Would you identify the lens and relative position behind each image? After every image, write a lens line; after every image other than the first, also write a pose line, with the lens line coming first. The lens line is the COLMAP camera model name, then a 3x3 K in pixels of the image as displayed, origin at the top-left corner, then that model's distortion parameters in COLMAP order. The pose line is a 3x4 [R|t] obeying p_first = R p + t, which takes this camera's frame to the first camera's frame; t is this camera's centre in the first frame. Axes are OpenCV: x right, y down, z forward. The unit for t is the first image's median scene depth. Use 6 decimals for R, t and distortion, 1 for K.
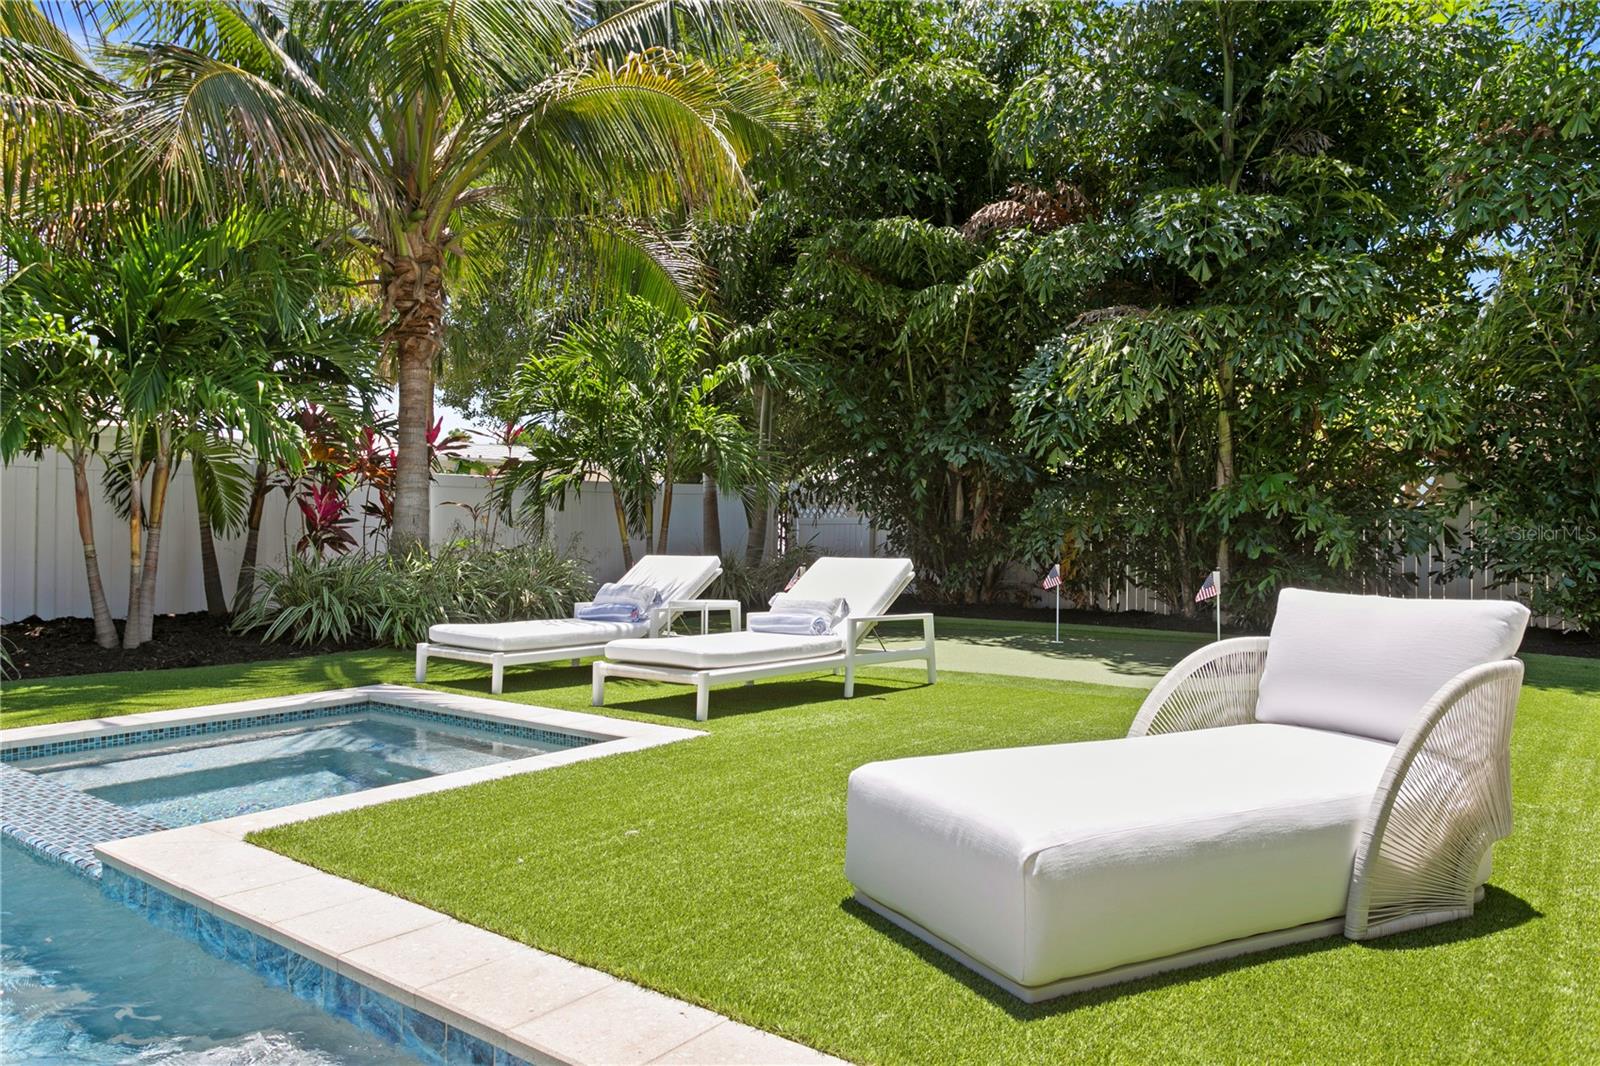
lens RADIAL K [[1055.8, 0, 800.0], [0, 1055.8, 533.0], [0, 0, 1]] dist [0.001076, -0.001195]
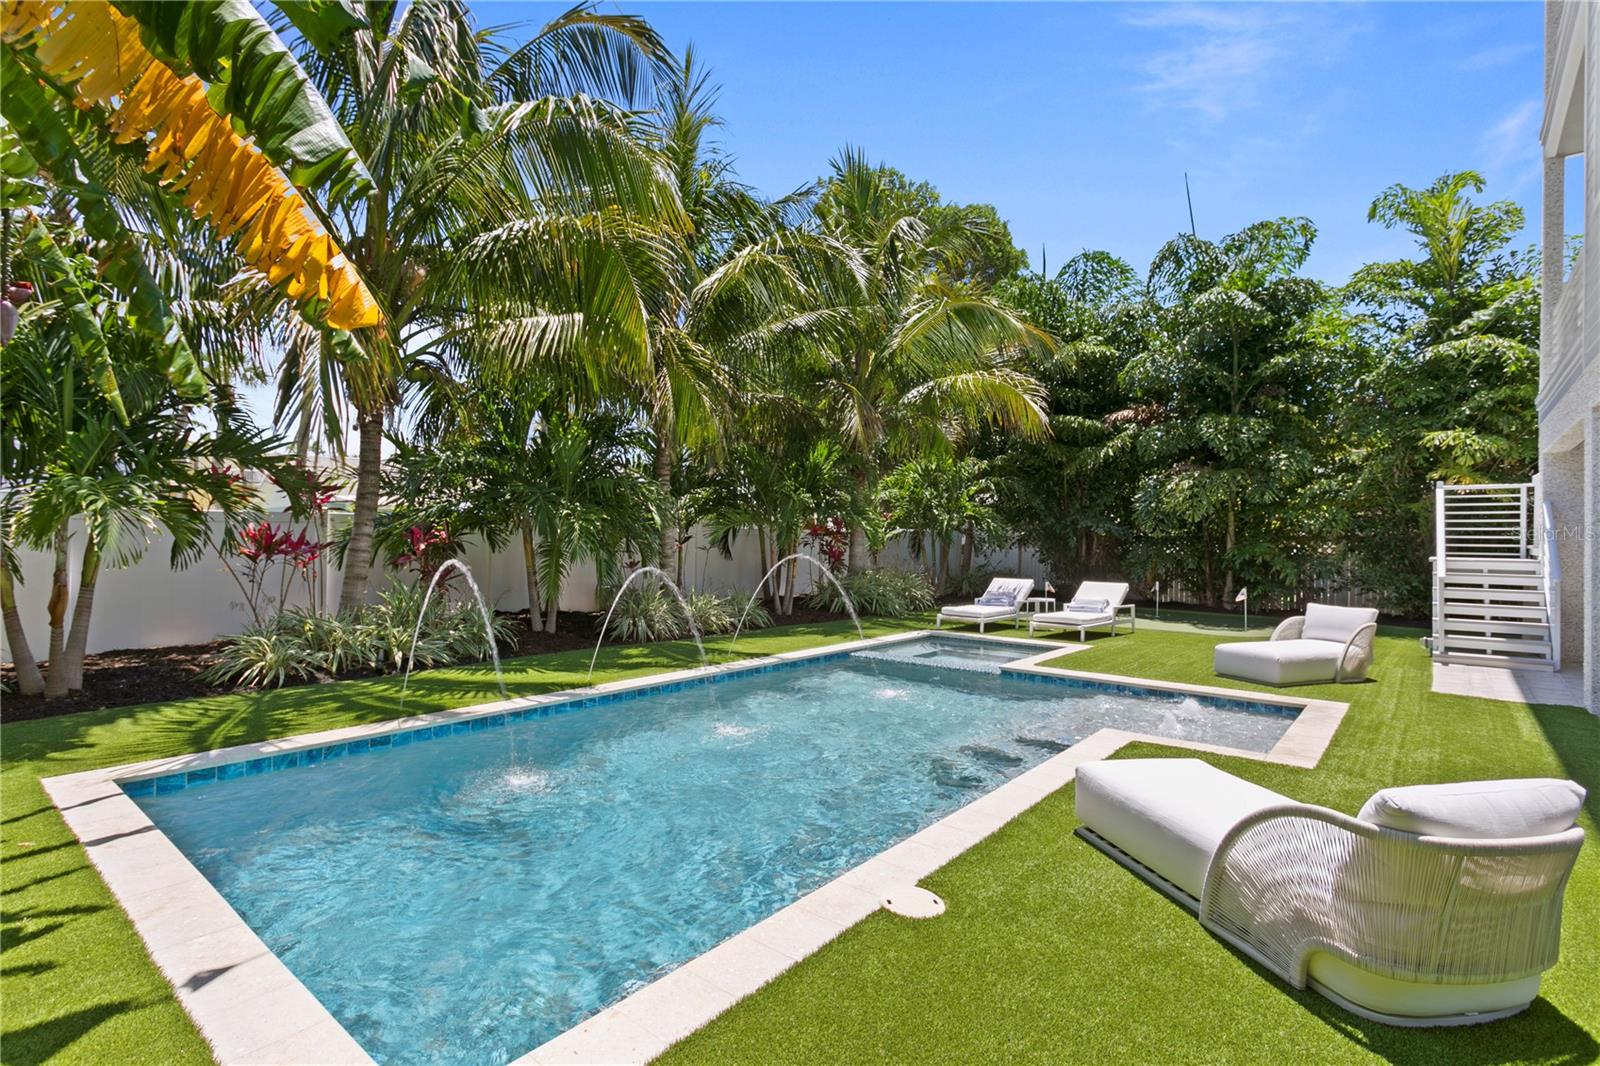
lens RADIAL K [[764.9, 0, 800.0], [0, 764.9, 533.0], [0, 0, 1]] dist [-0.002325, 0.000539]
pose [[0.999099, 0.009677, -0.041323, -0.490307], [-0.009804, 0.999948, -0.002876, -0.067865], [0.041293, 0.003279, 0.999142, -0.704841]]
